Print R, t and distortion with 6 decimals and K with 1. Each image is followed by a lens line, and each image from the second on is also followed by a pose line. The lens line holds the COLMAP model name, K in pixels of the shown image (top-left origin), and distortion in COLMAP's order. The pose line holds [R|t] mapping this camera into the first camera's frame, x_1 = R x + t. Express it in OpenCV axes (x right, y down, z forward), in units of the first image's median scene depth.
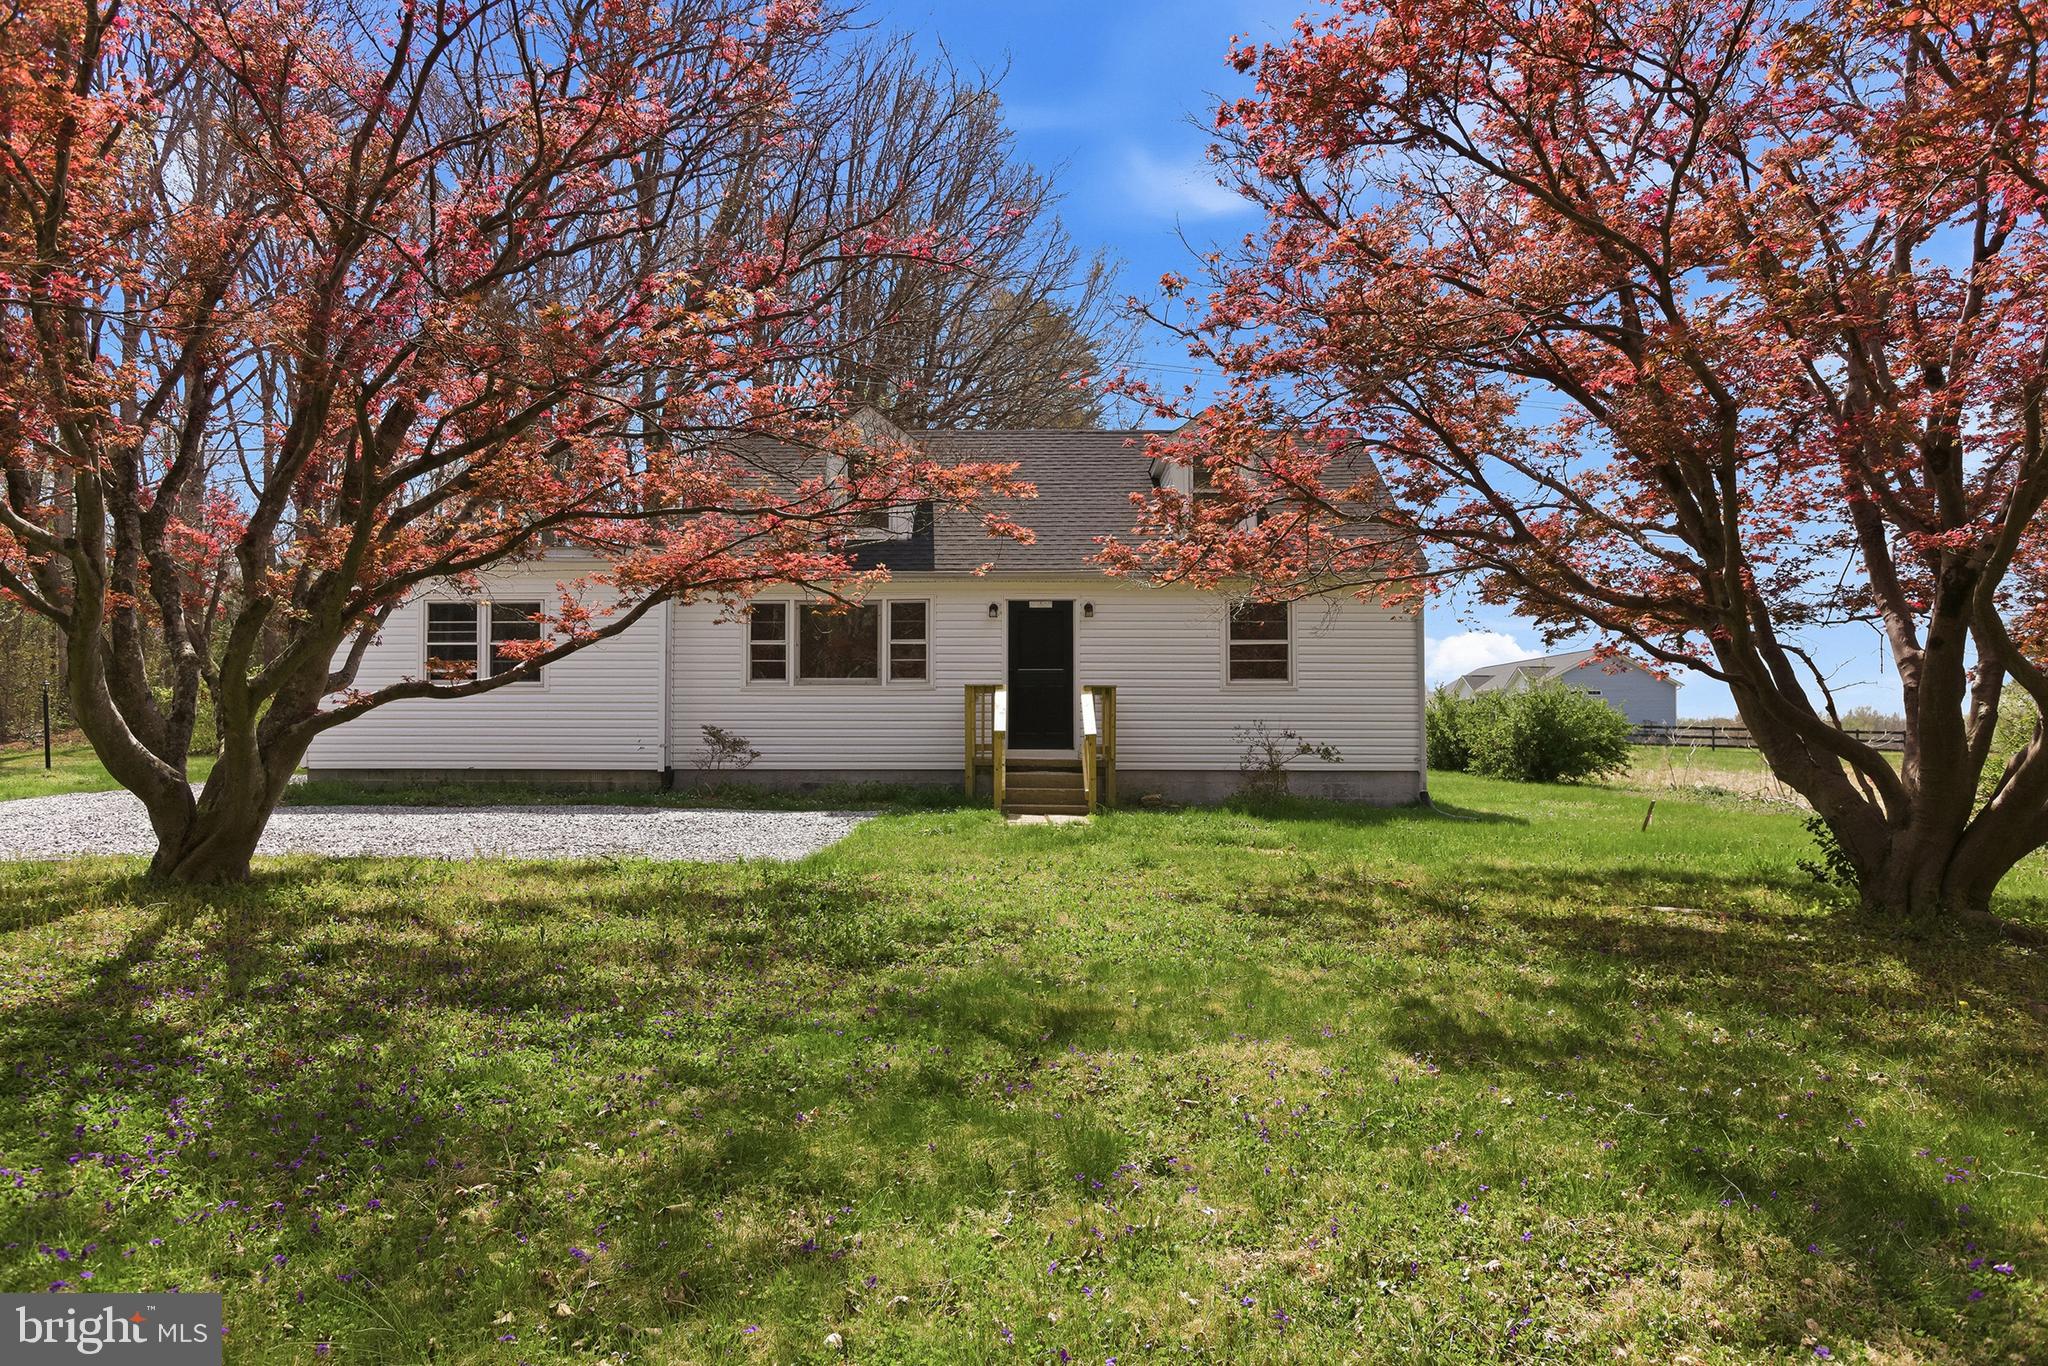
lens RADIAL K [[1269.8, 0, 1030.0], [0, 1269.8, 675.3], [0, 0, 1]] dist [0.001004, 0.000062]
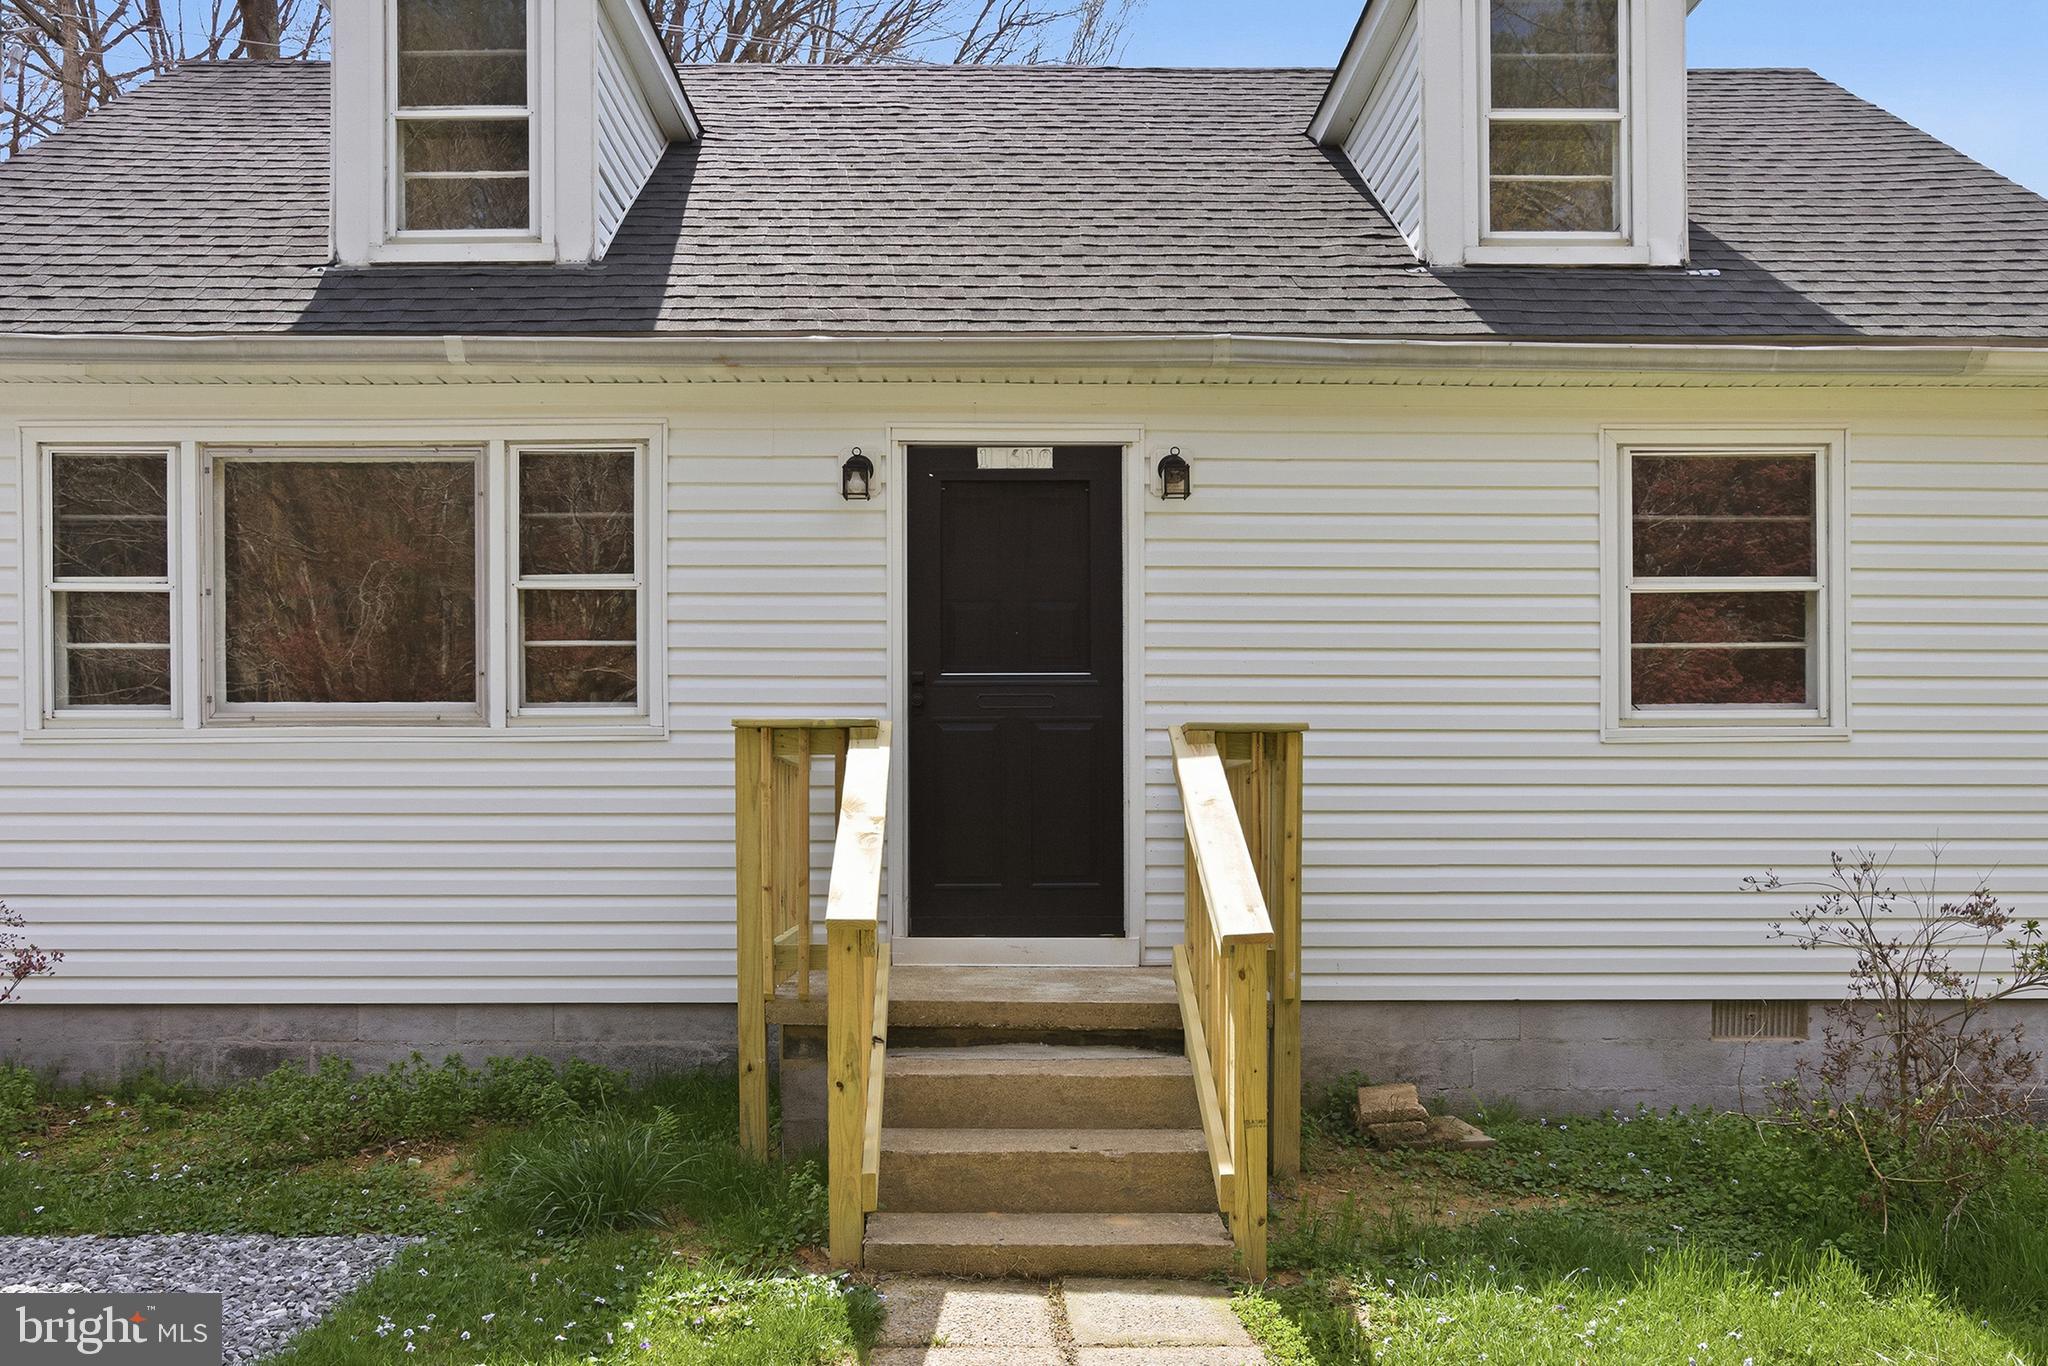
lens RADIAL K [[2365.0, 0, 1021.8], [0, 2365.0, 689.5], [0, 0, 1]] dist [-0.096297, 0.000000]
pose [[0.999866, -0.001583, 0.016322, 0.000727], [0.001716, 0.999966, -0.008126, 0.003995], [-0.016309, 0.008153, 0.999834, 0.441487]]
